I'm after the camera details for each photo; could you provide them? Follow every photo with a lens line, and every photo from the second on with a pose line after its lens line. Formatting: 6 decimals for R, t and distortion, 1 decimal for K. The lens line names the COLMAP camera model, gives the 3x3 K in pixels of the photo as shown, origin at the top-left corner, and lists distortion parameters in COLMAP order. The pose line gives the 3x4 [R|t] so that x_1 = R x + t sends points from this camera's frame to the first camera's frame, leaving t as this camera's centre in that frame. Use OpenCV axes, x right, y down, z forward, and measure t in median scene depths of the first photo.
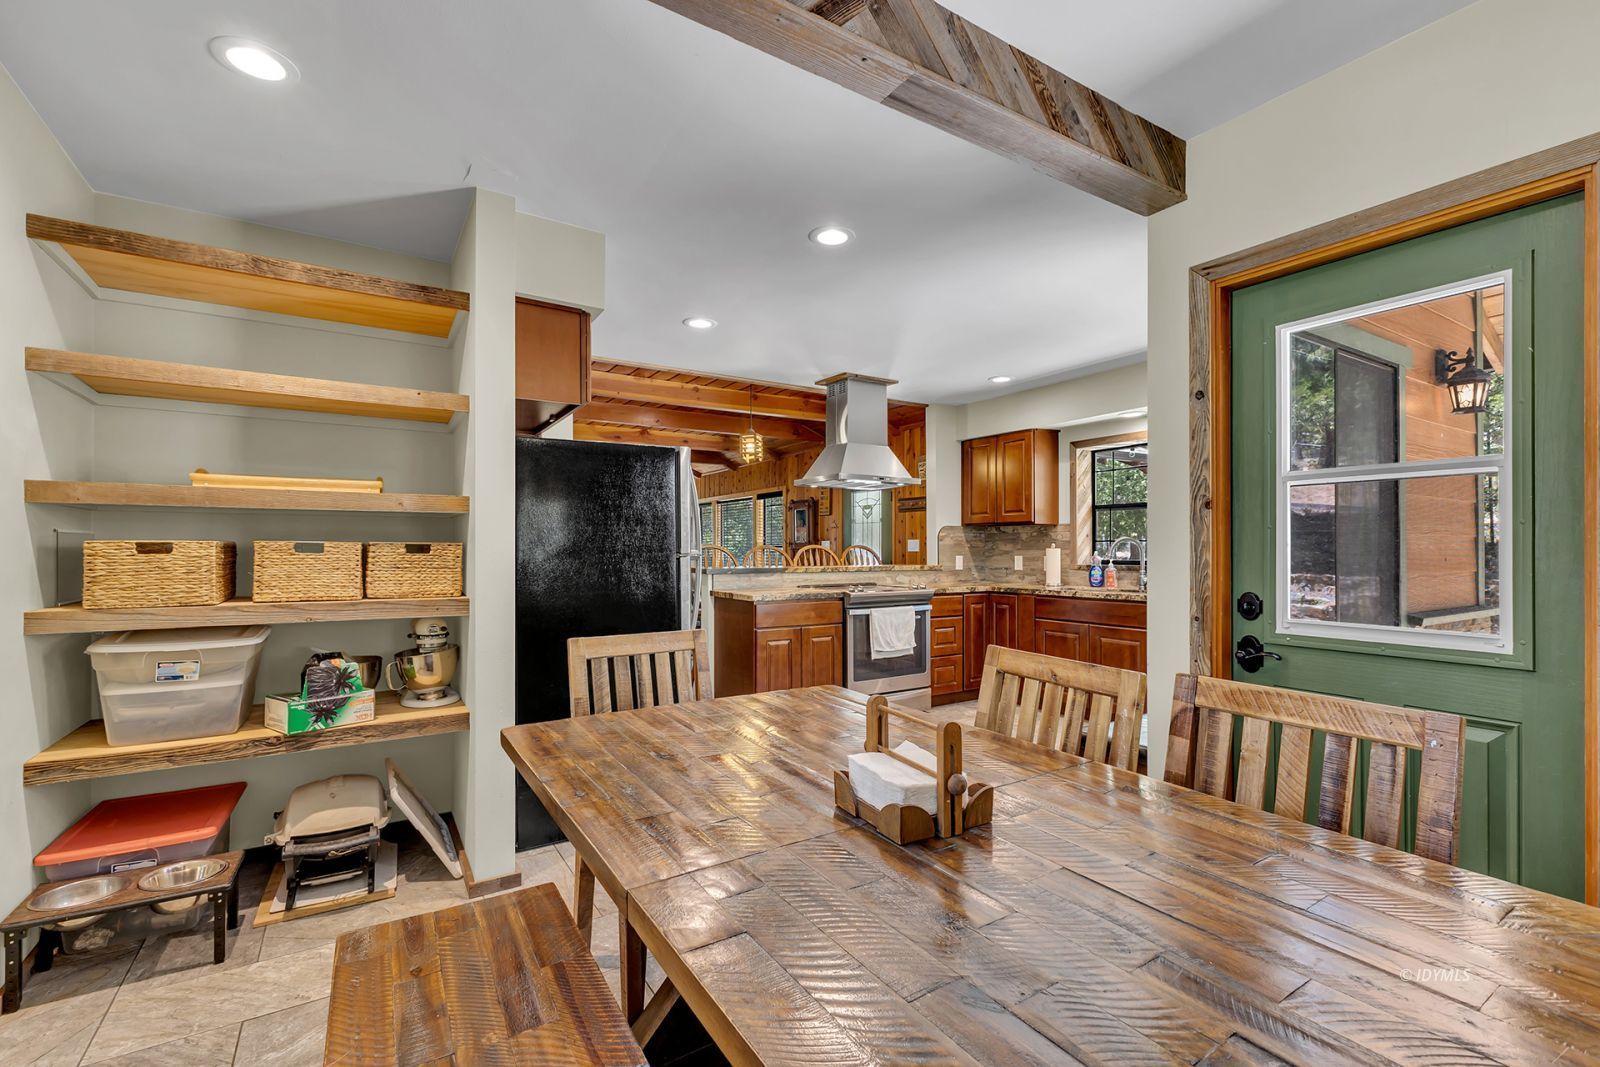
lens RADIAL K [[698.7, 0, 784.1], [0, 698.7, 553.0], [0, 0, 1]] dist [0.004175, 0.000255]
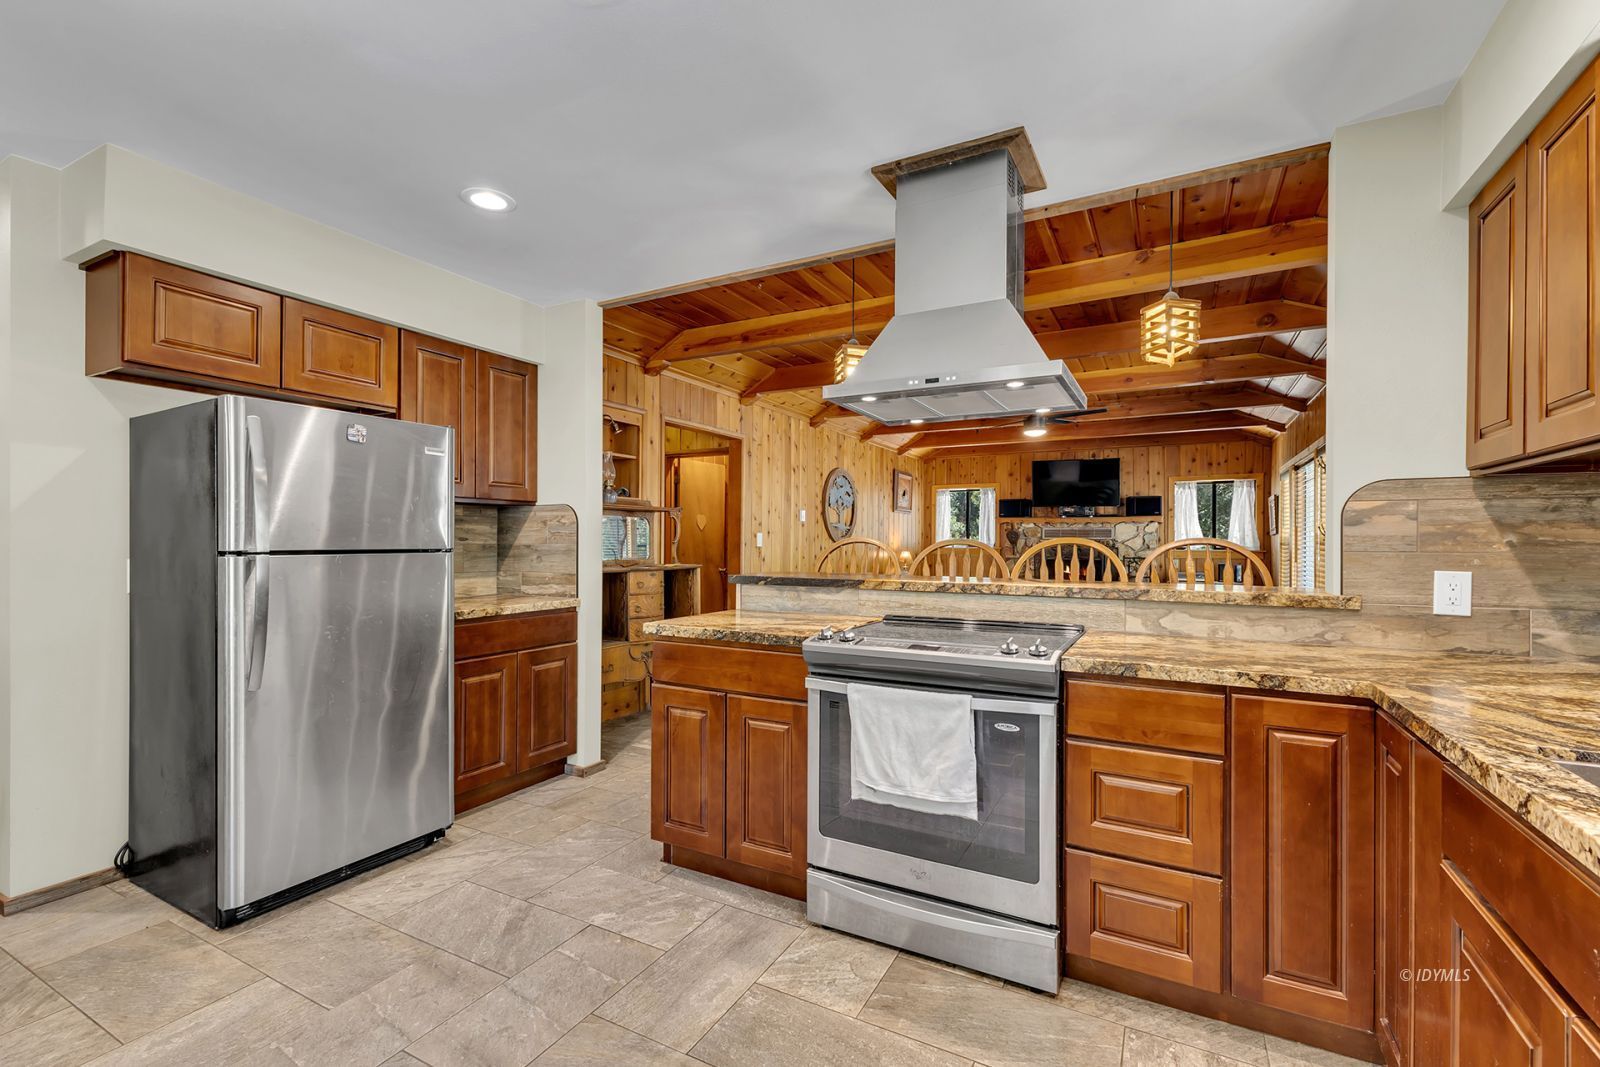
lens RADIAL K [[662.8, 0, 800.0], [0, 662.8, 533.5], [0, 0, 1]] dist [0.007251, 0.000046]
pose [[0.502267, -0.008270, -0.864673, 0.423094], [-0.005564, 0.999903, -0.012795, -0.008746], [0.864695, 0.011238, 0.502172, 0.679989]]
